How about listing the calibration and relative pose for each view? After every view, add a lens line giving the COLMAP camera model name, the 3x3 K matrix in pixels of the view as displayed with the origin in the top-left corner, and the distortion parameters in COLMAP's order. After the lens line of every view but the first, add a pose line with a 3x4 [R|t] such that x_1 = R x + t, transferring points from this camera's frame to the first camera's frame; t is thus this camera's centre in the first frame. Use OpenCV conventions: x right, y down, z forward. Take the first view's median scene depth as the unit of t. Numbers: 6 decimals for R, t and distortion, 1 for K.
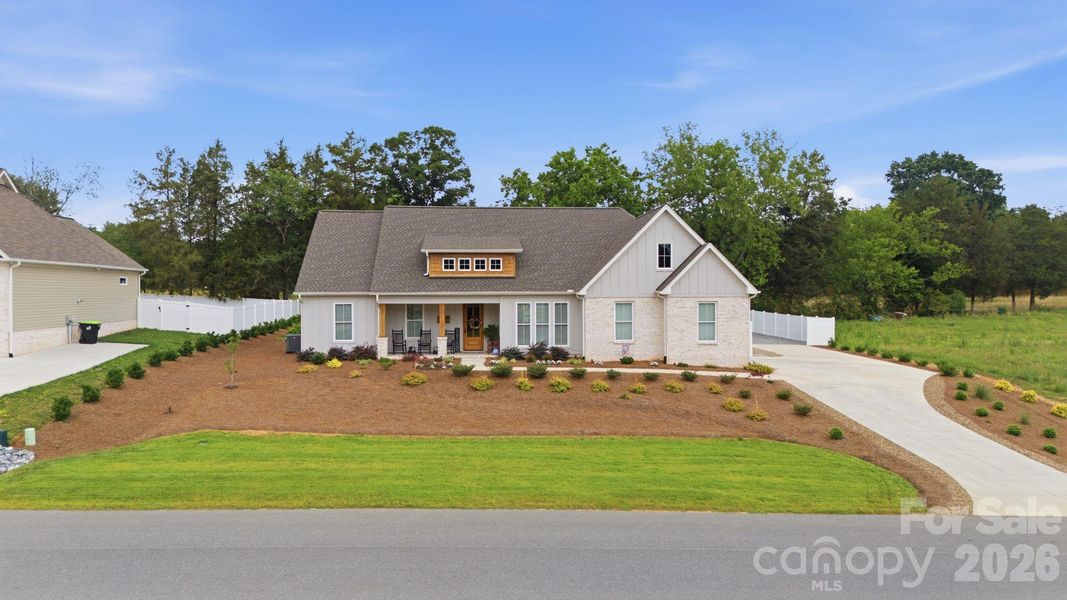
lens RADIAL K [[788.6, 0, 536.1], [0, 788.6, 296.7], [0, 0, 1]] dist [0.028647, -0.025996]
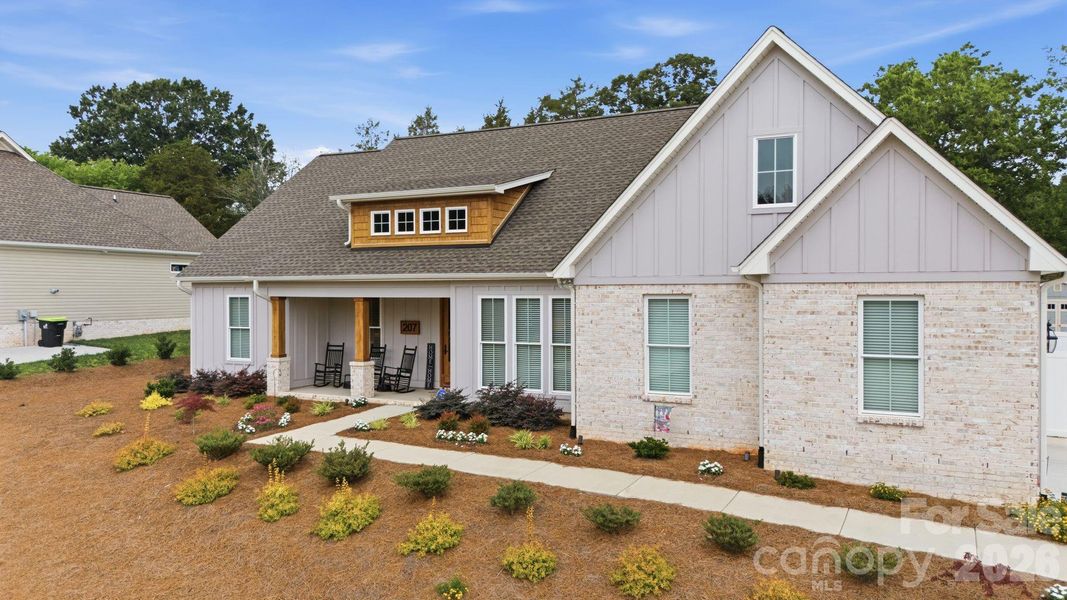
lens RADIAL K [[788.6, 0, 529.5], [0, 788.6, 303.7], [0, 0, 1]] dist [0.028647, -0.025996]
pose [[0.857537, 0.010530, -0.514315, 0.247208], [-0.004857, 0.999912, 0.012374, 0.005748], [0.514400, -0.008113, 0.857512, 0.606555]]
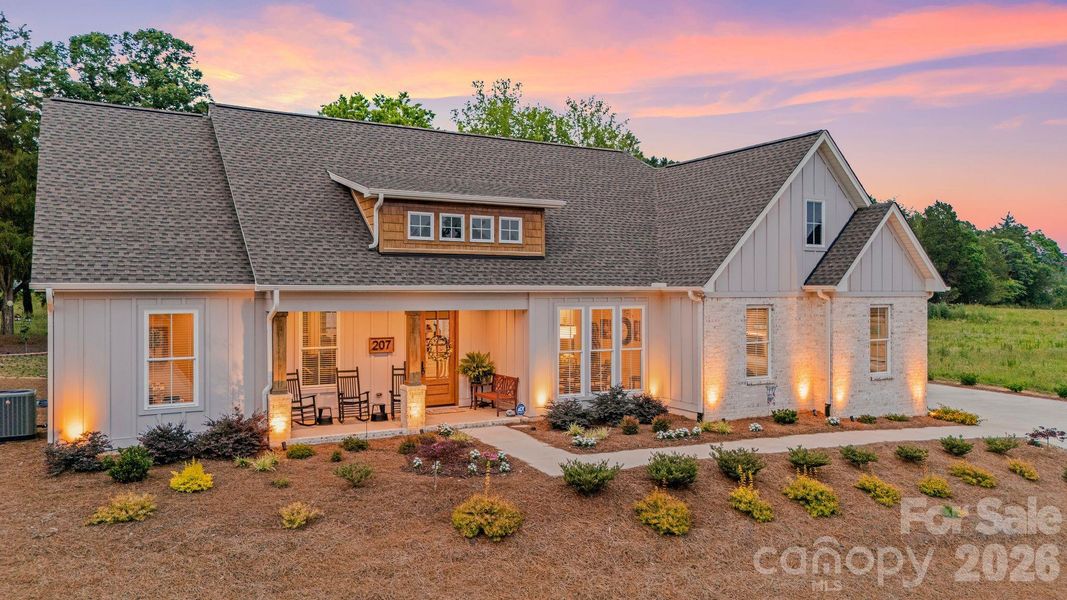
lens RADIAL K [[788.6, 0, 531.8], [0, 788.6, 299.0], [0, 0, 1]] dist [0.028647, -0.025996]
pose [[0.899598, 0.000855, 0.436717, -0.255699], [0.001173, 0.999990, -0.004373, 0.003862], [-0.436717, 0.004446, 0.899588, 0.563935]]
